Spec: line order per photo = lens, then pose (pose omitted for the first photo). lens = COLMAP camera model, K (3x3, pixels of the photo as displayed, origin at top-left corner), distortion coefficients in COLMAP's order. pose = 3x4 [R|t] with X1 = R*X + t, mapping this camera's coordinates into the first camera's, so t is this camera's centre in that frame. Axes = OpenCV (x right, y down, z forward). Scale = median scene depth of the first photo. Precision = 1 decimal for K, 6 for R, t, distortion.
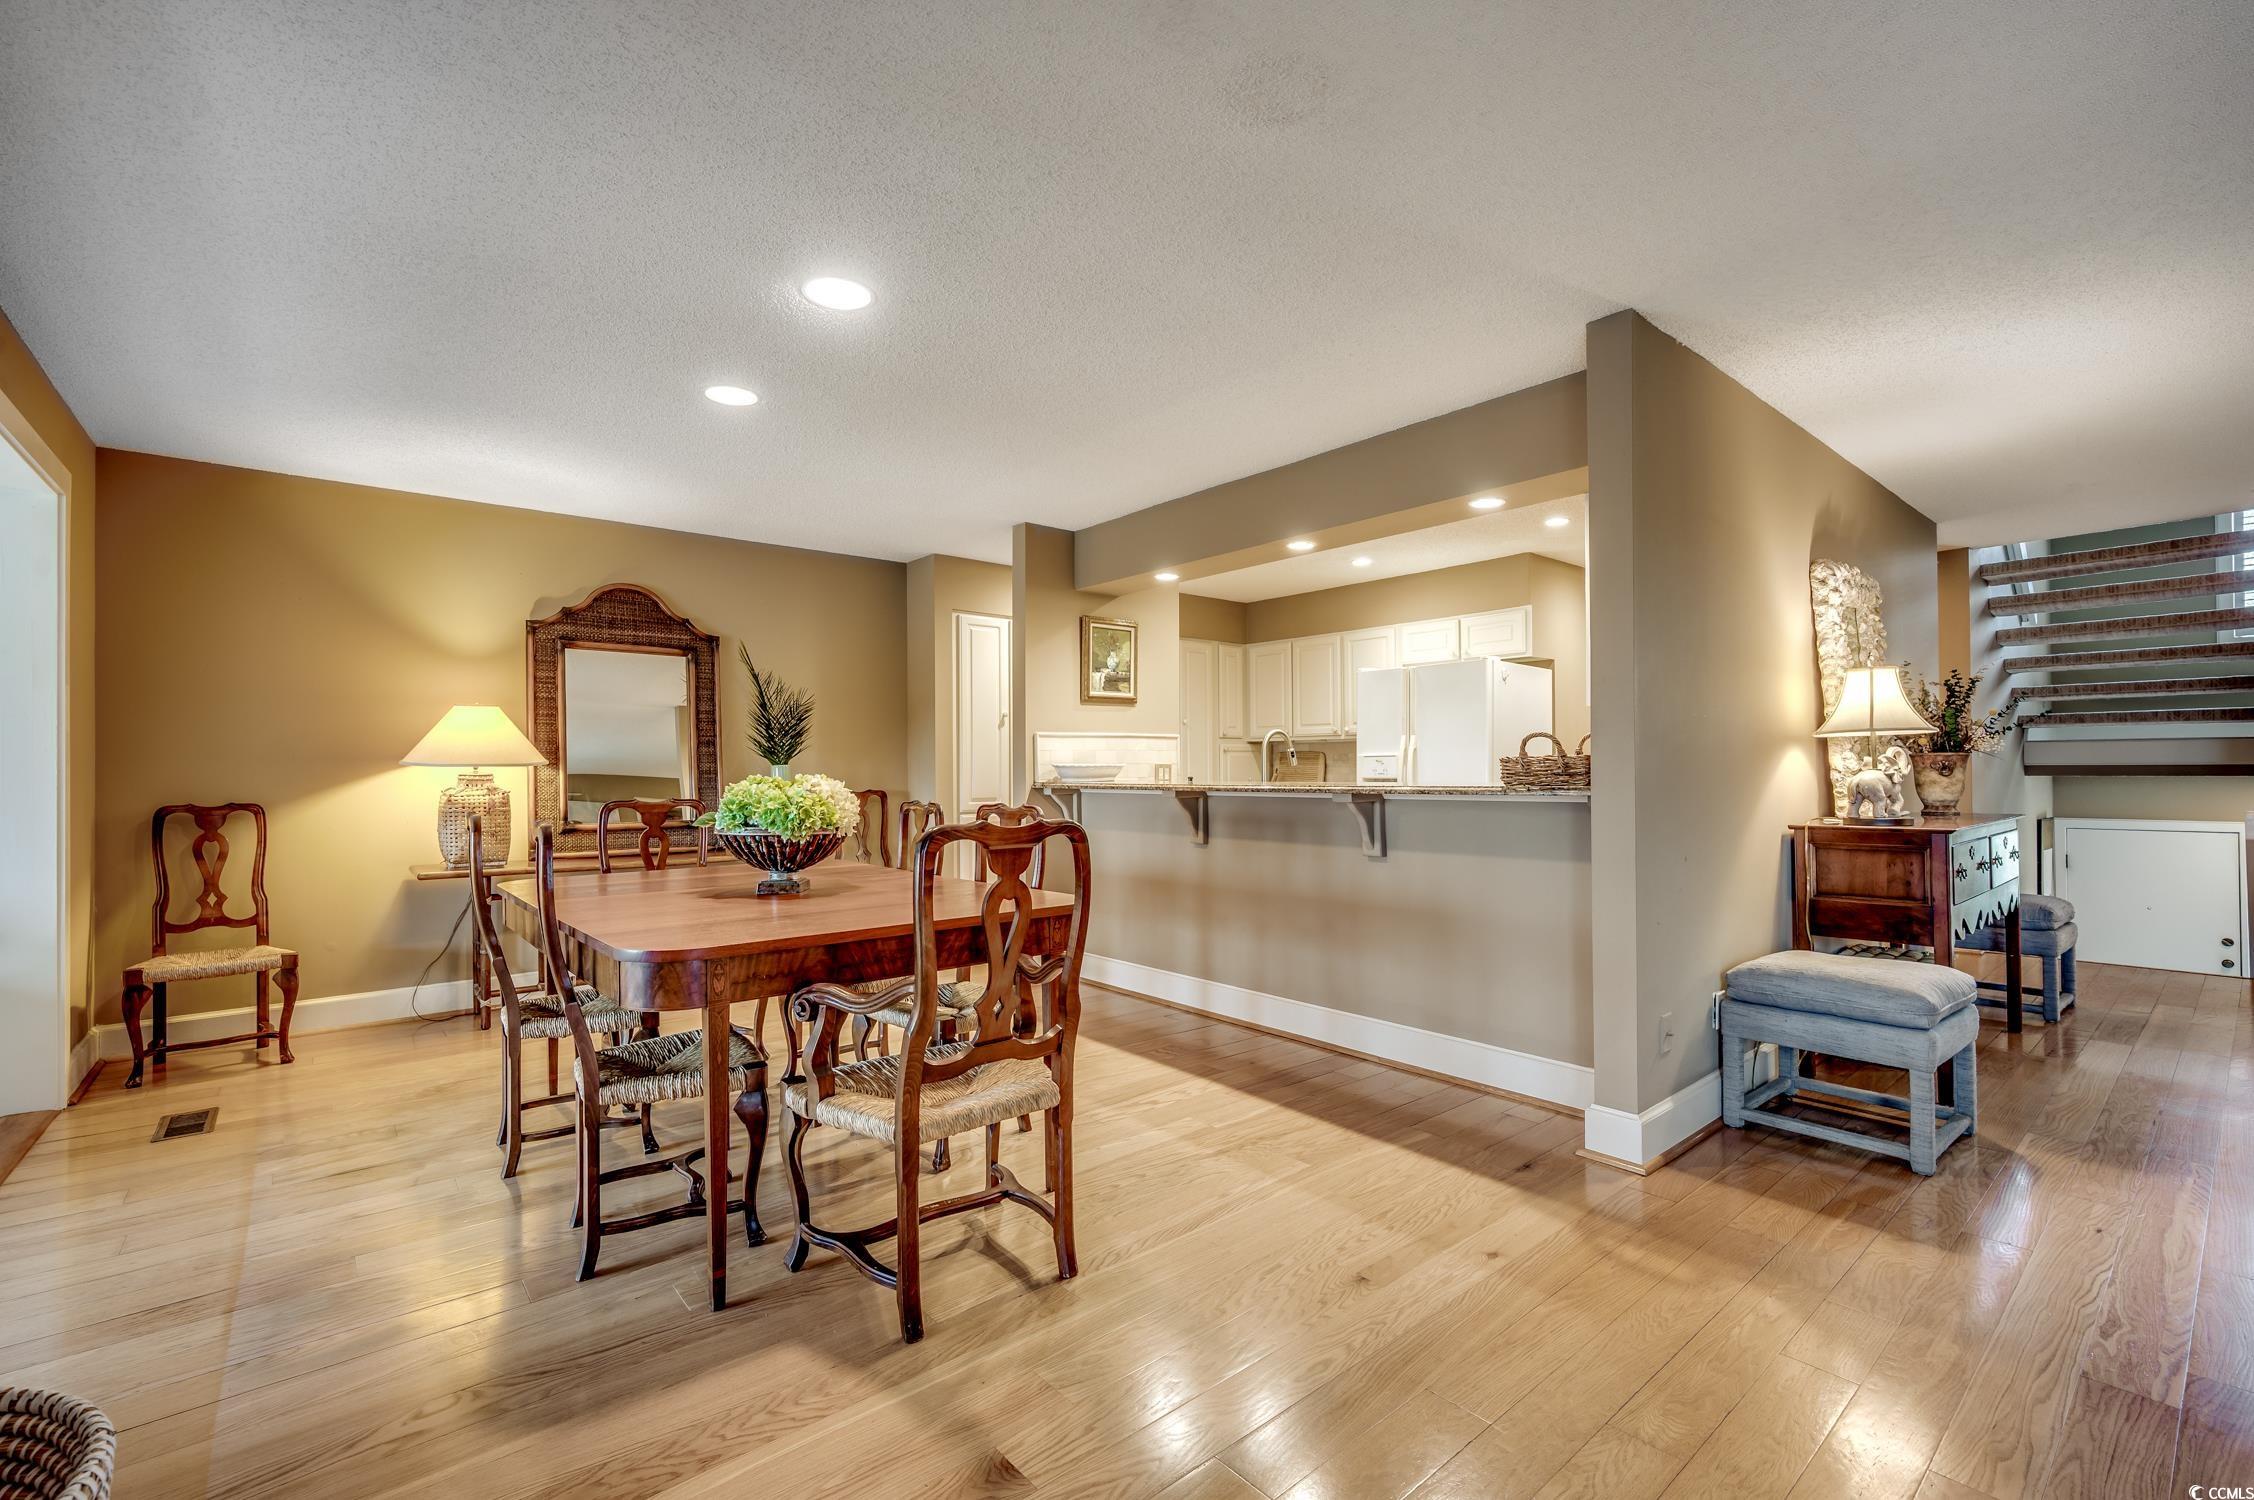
lens RADIAL K [[981.5, 0, 1119.5], [0, 981.5, 758.9], [0, 0, 1]] dist [-0.001274, -0.000572]
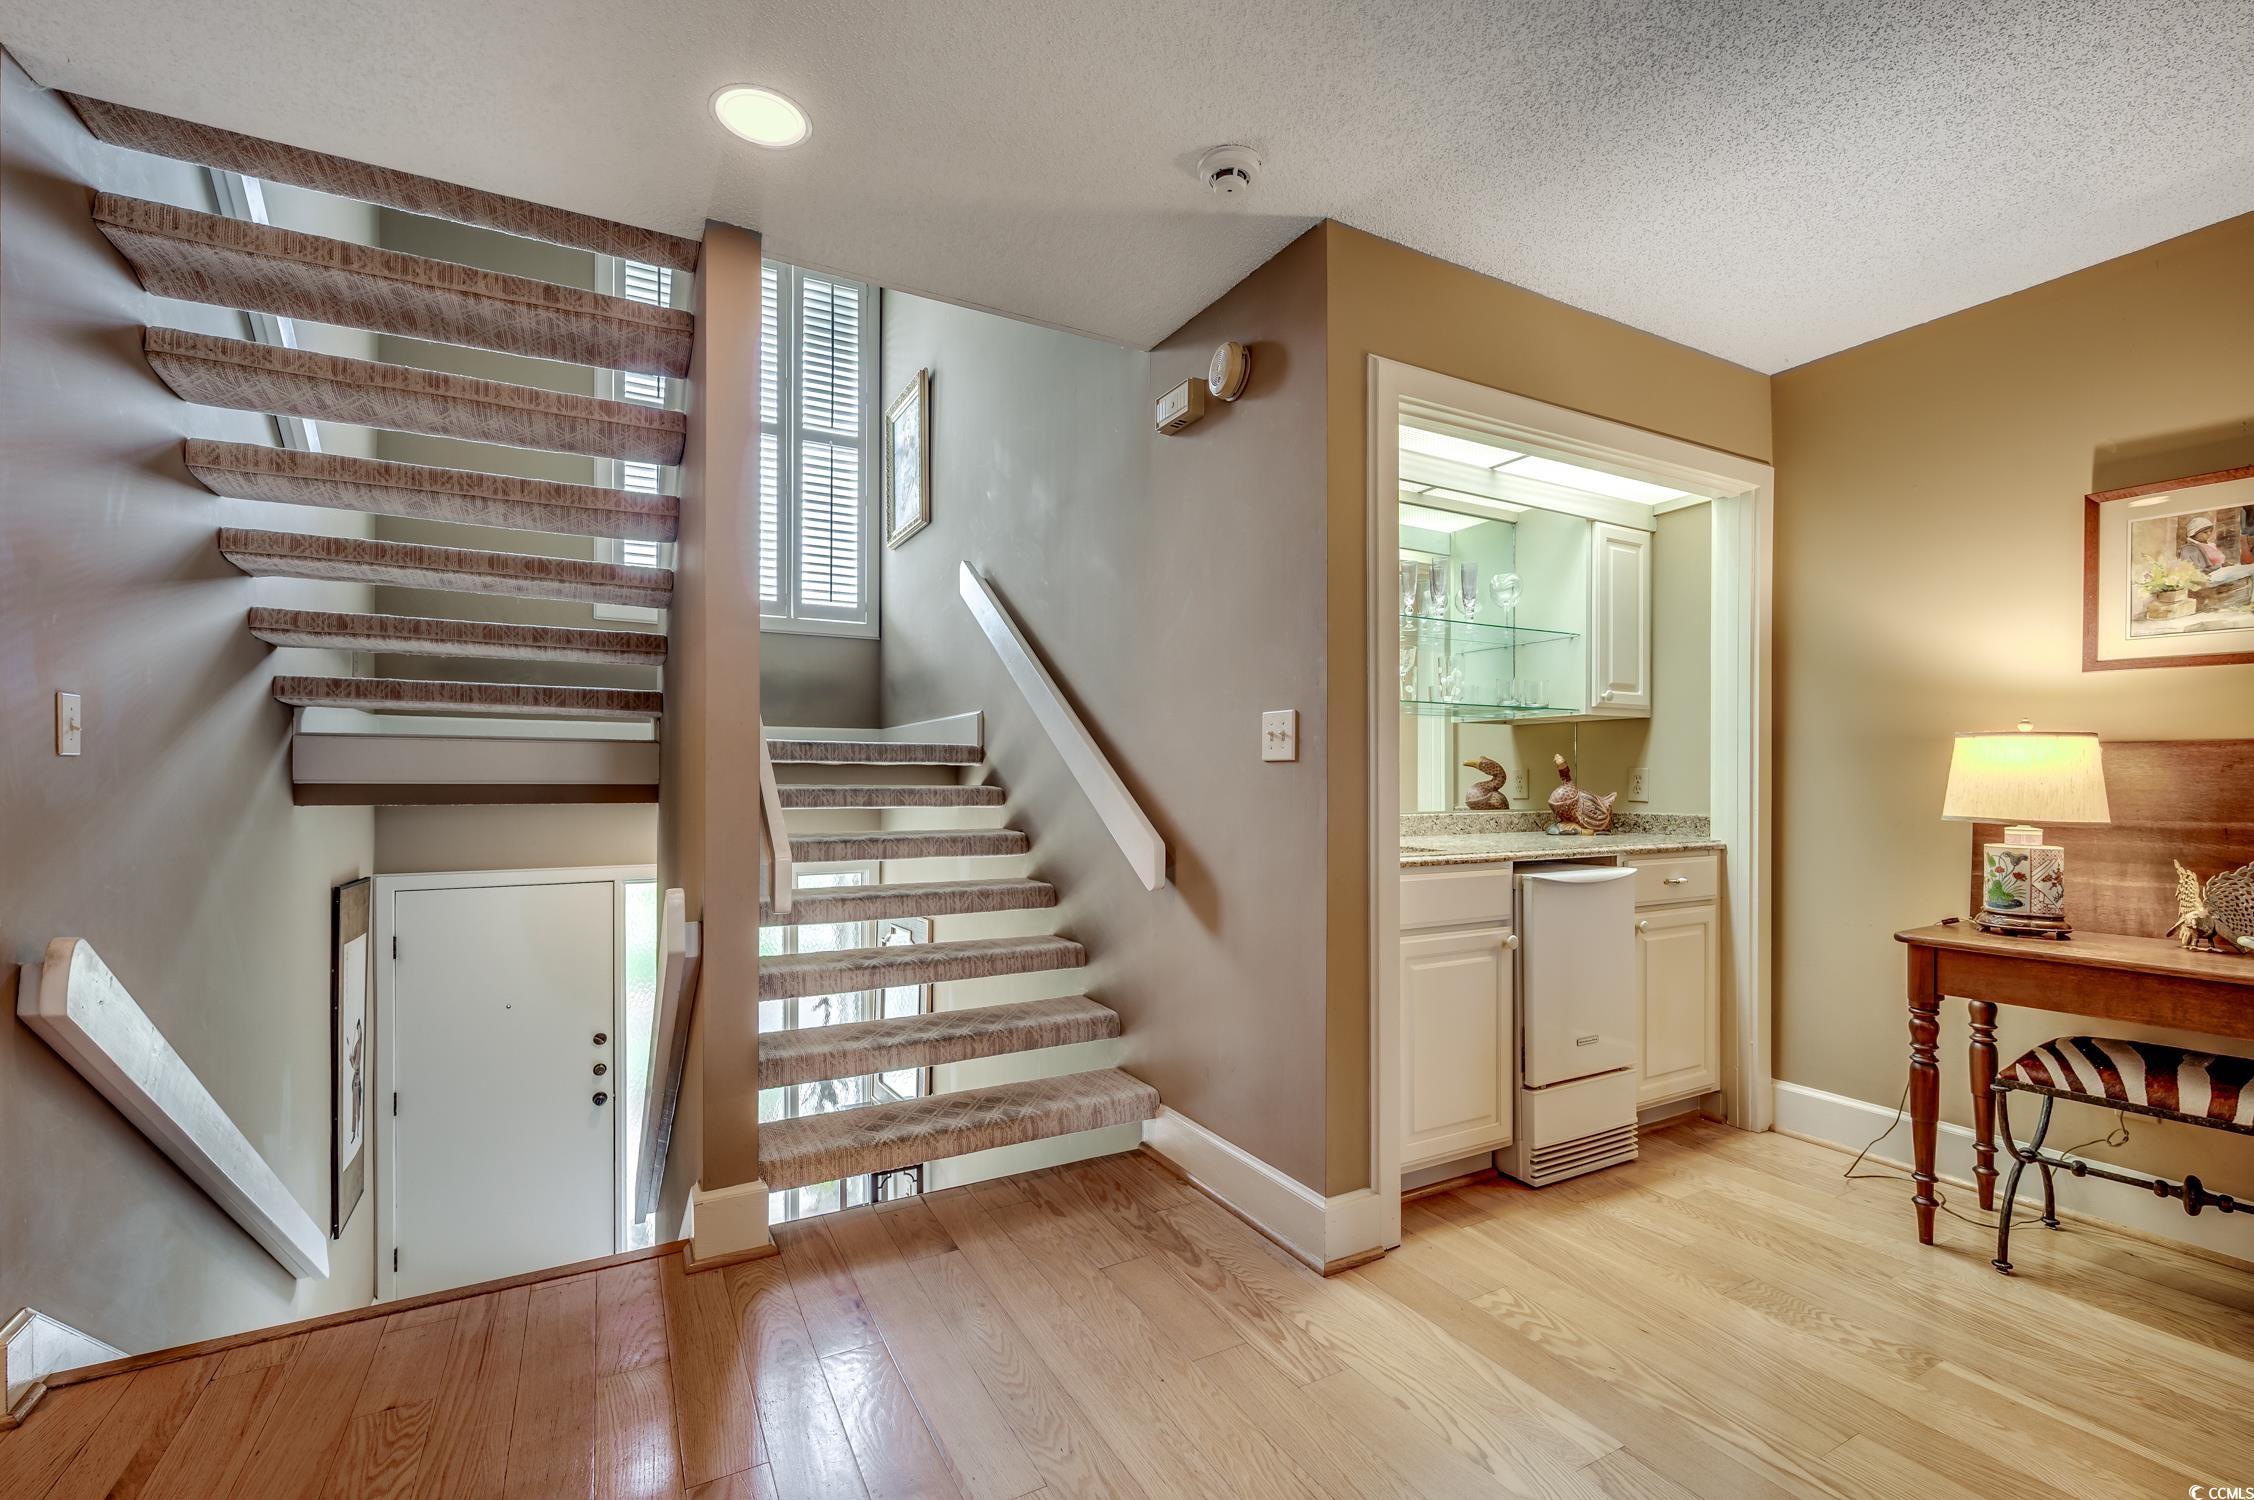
lens RADIAL K [[981.5, 0, 1130.3], [0, 981.5, 786.8], [0, 0, 1]] dist [-0.001274, -0.000572]
pose [[0.205456, 0.003465, 0.978660, 0.724209], [-0.012448, 0.999922, -0.000927, 0.004264], [-0.978587, -0.011992, 0.205483, 0.674194]]
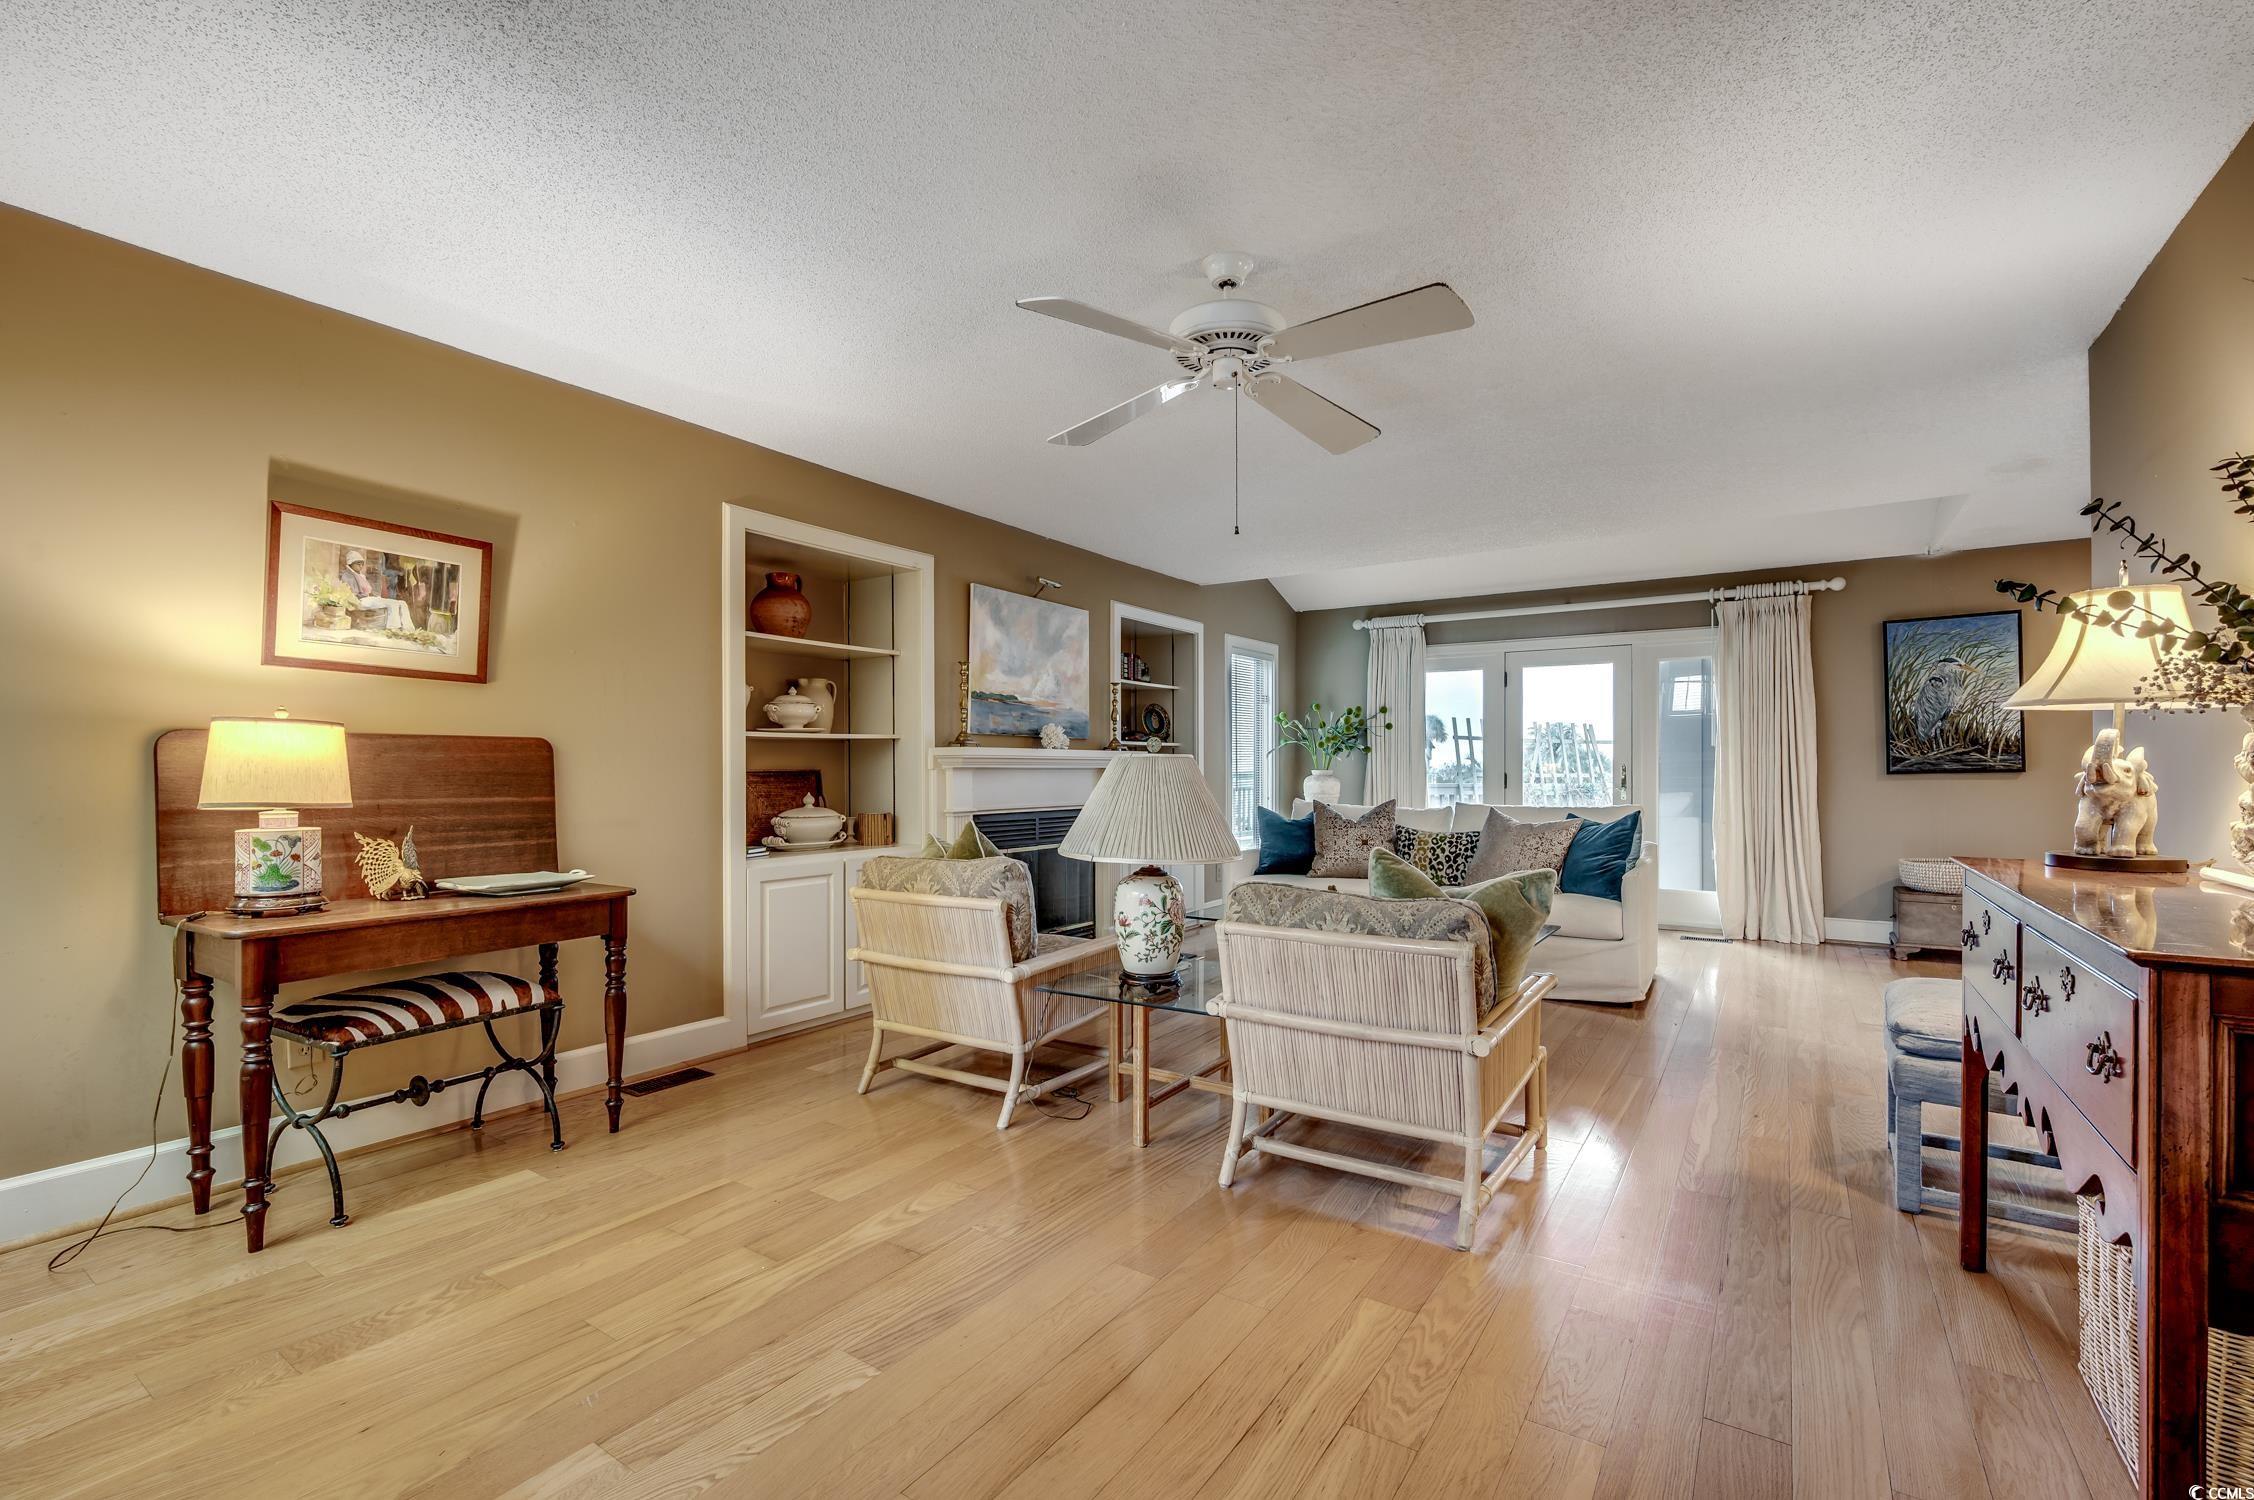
lens RADIAL K [[981.5, 0, 1146.0], [0, 981.5, 767.0], [0, 0, 1]] dist [-0.001274, -0.000572]
pose [[-0.958807, 0.006878, -0.283974, 0.988171], [0.010131, 0.999899, -0.009991, 0.005269], [0.283876, -0.012457, -0.958780, 0.932902]]
